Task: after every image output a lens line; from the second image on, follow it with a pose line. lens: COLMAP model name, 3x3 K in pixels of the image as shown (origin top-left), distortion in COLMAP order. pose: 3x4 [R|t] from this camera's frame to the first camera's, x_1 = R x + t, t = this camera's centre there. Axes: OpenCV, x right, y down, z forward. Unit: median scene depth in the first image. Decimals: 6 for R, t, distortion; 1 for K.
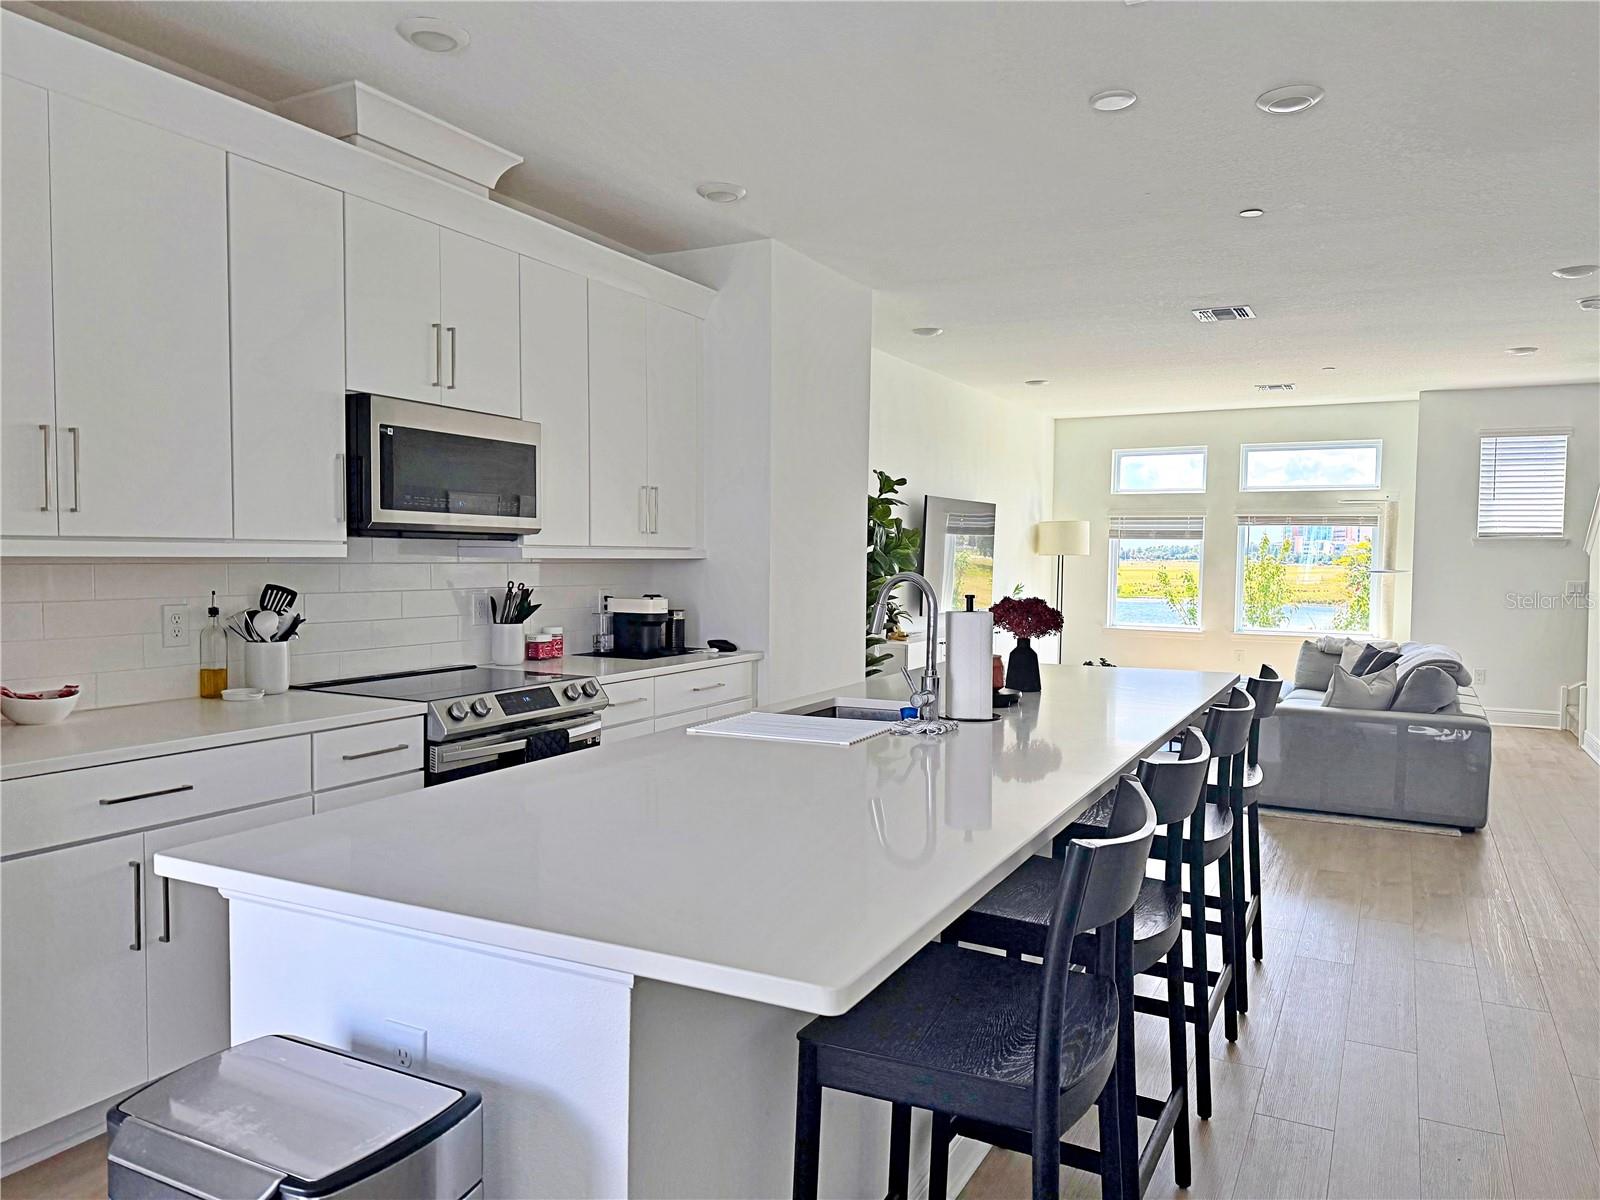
lens RADIAL K [[1166.2, 0, 794.9], [0, 1166.2, 610.5], [0, 0, 1]] dist [0.013364, -0.007758]
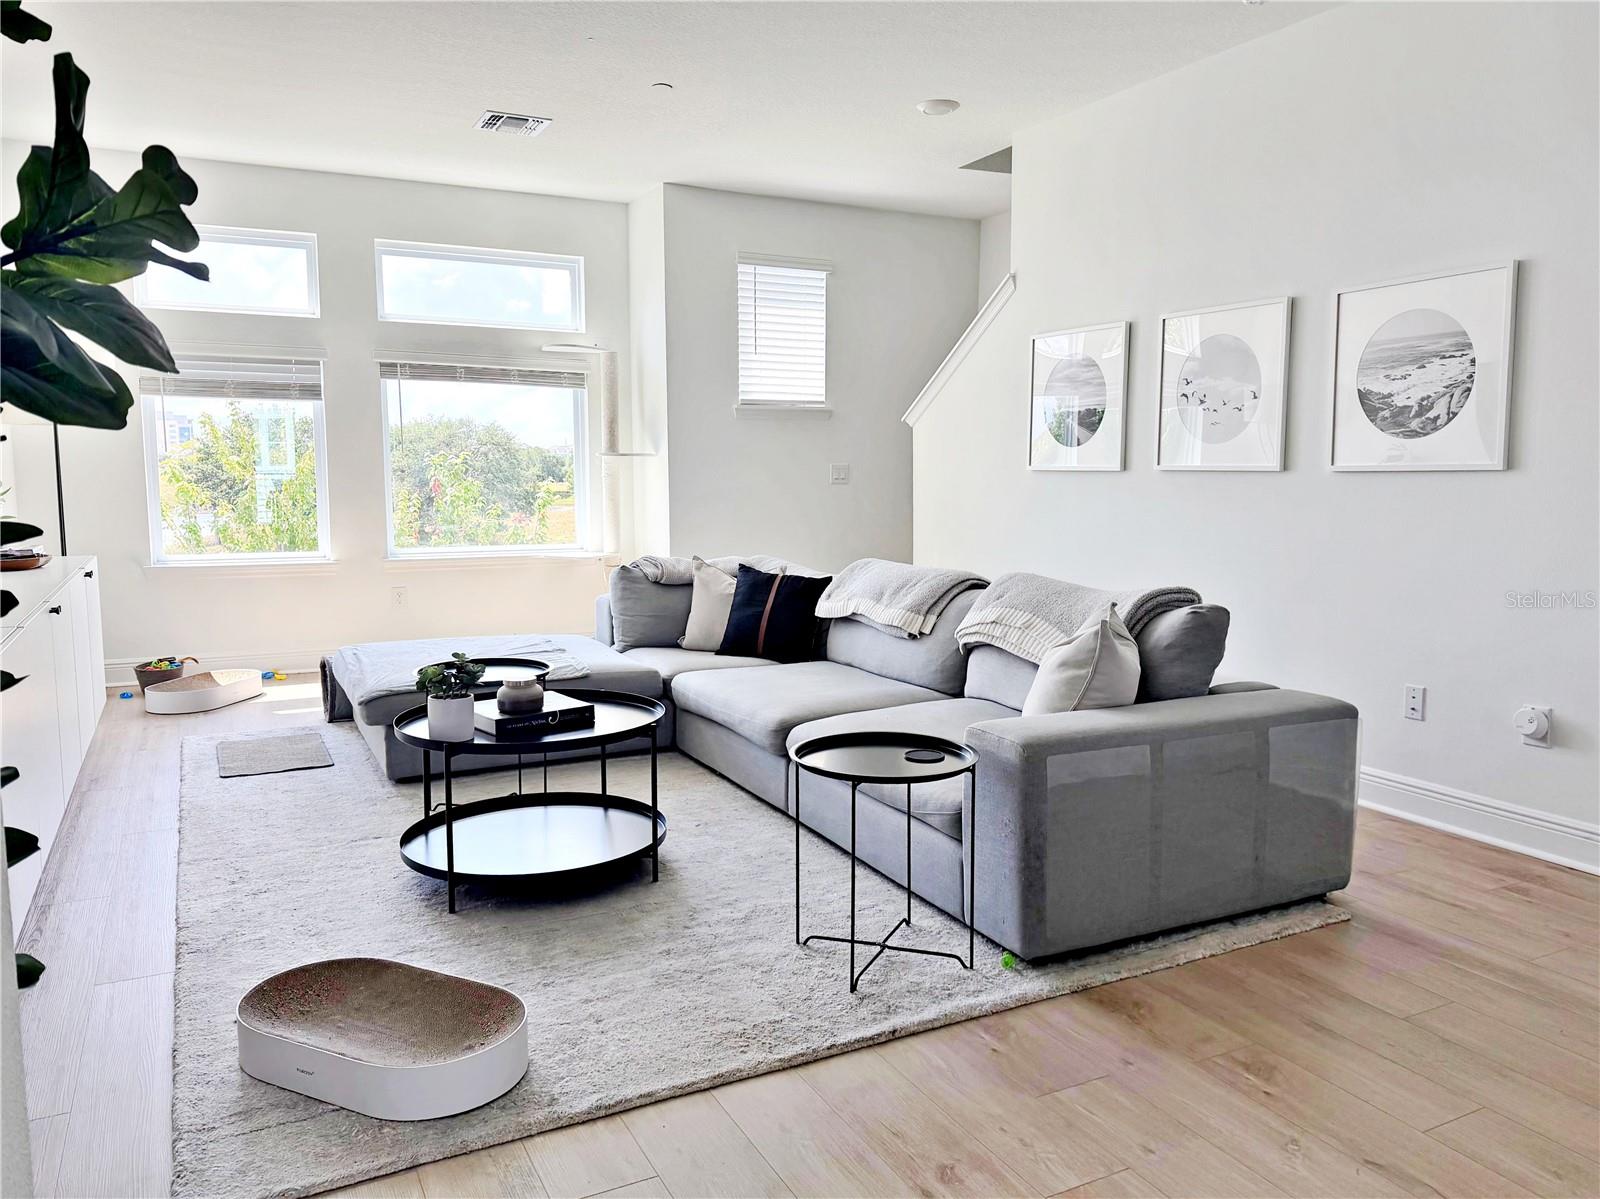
lens RADIAL K [[1166.2, 0, 800.7], [0, 1166.2, 603.5], [0, 0, 1]] dist [0.013364, -0.007758]
pose [[0.573248, -0.098157, 0.813481, 0.007924], [0.042165, 0.995017, 0.090348, -0.003912], [-0.818296, -0.017491, 0.574530, 0.509192]]
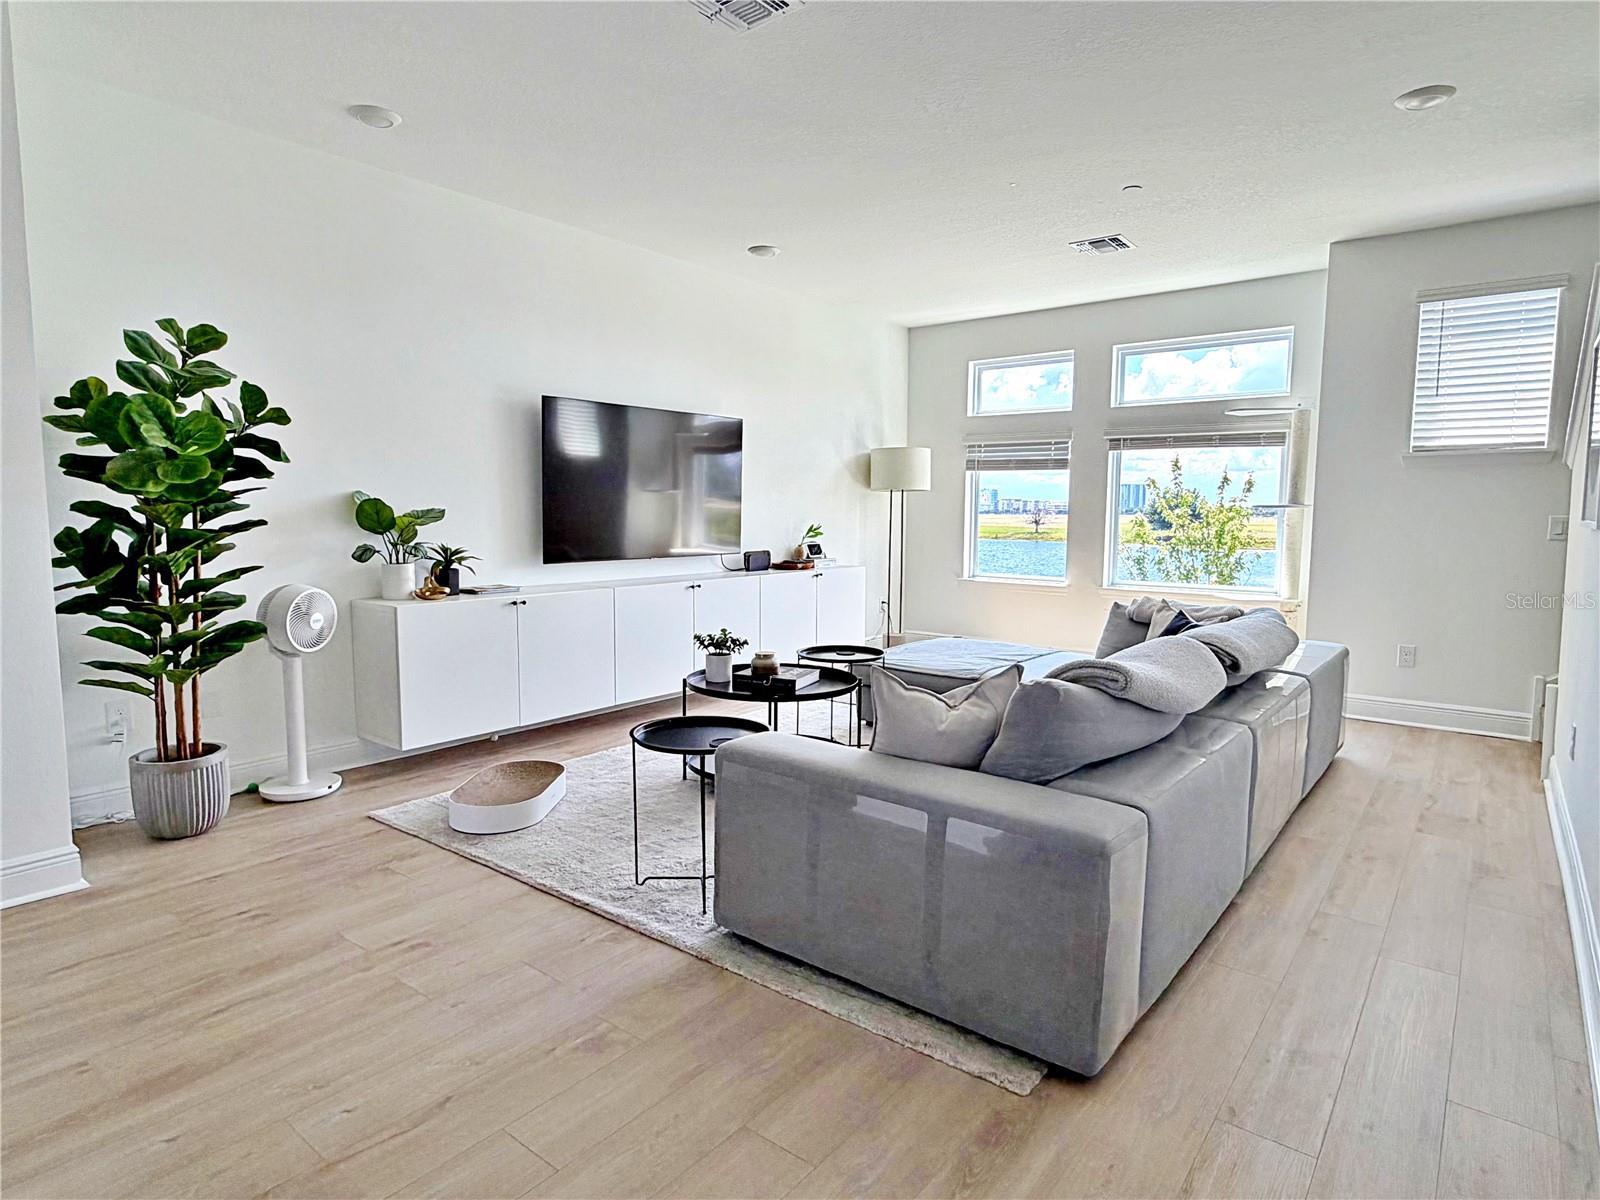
lens RADIAL K [[899.2, 0, 810.4], [0, 899.2, 600.1], [0, 0, 1]] dist [0.006875, 0.001528]
pose [[0.983622, 0.016587, -0.179478, 0.308327], [-0.007999, 0.998793, 0.048469, 0.000126], [0.180065, -0.046239, 0.982567, 0.383266]]
